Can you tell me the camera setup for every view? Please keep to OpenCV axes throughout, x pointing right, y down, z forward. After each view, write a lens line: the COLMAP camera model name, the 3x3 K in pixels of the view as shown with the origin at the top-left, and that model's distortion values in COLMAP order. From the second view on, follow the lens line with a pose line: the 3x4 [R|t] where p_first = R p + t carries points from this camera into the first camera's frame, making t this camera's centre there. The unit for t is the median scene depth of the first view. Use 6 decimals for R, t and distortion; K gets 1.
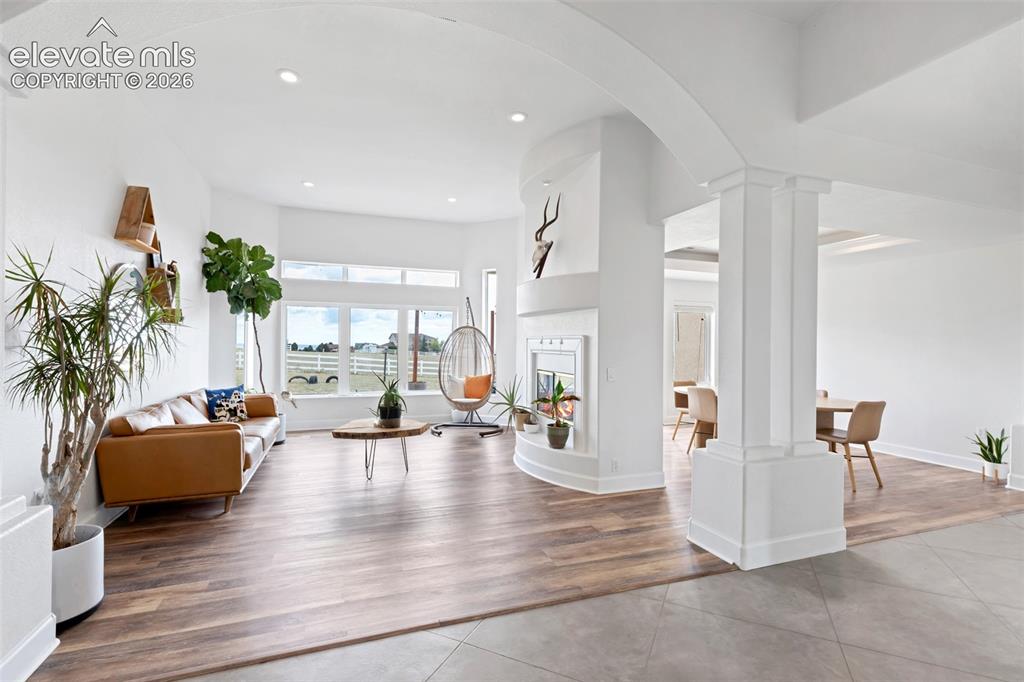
lens RADIAL K [[474.1, 0, 511.9], [0, 474.1, 341.2], [0, 0, 1]] dist [0.005283, -0.000719]
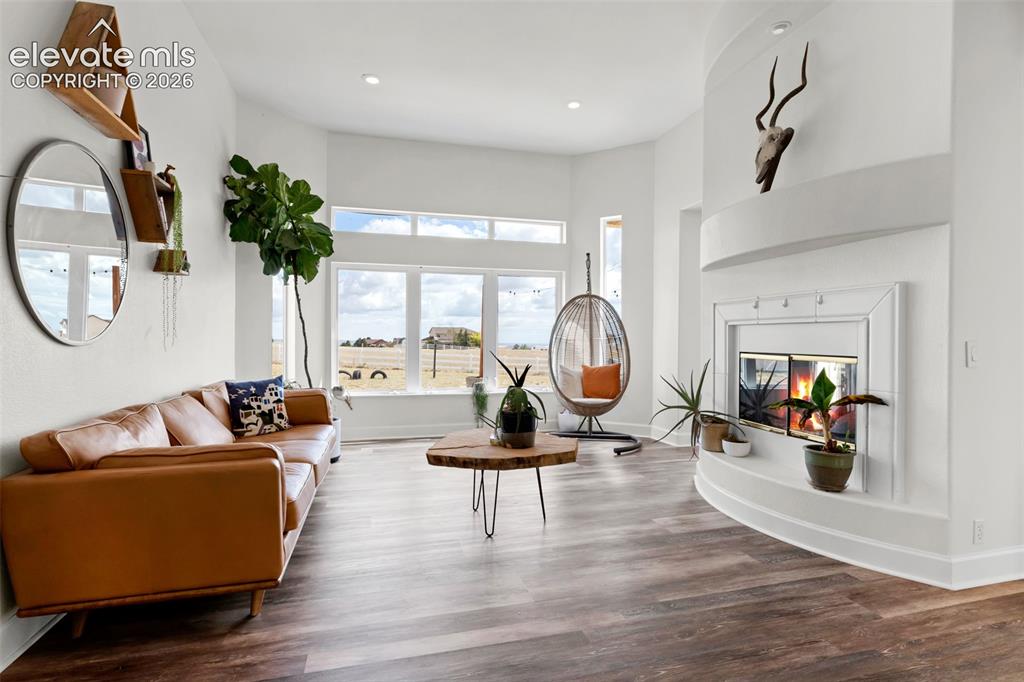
lens RADIAL K [[511.0, 0, 513.9], [0, 511.0, 339.5], [0, 0, 1]] dist [-0.004727, -0.000226]
pose [[0.996132, -0.003320, -0.087802, -0.196798], [0.004050, 0.999959, 0.008138, 0.040074], [0.087771, -0.008462, 0.996105, 0.347649]]
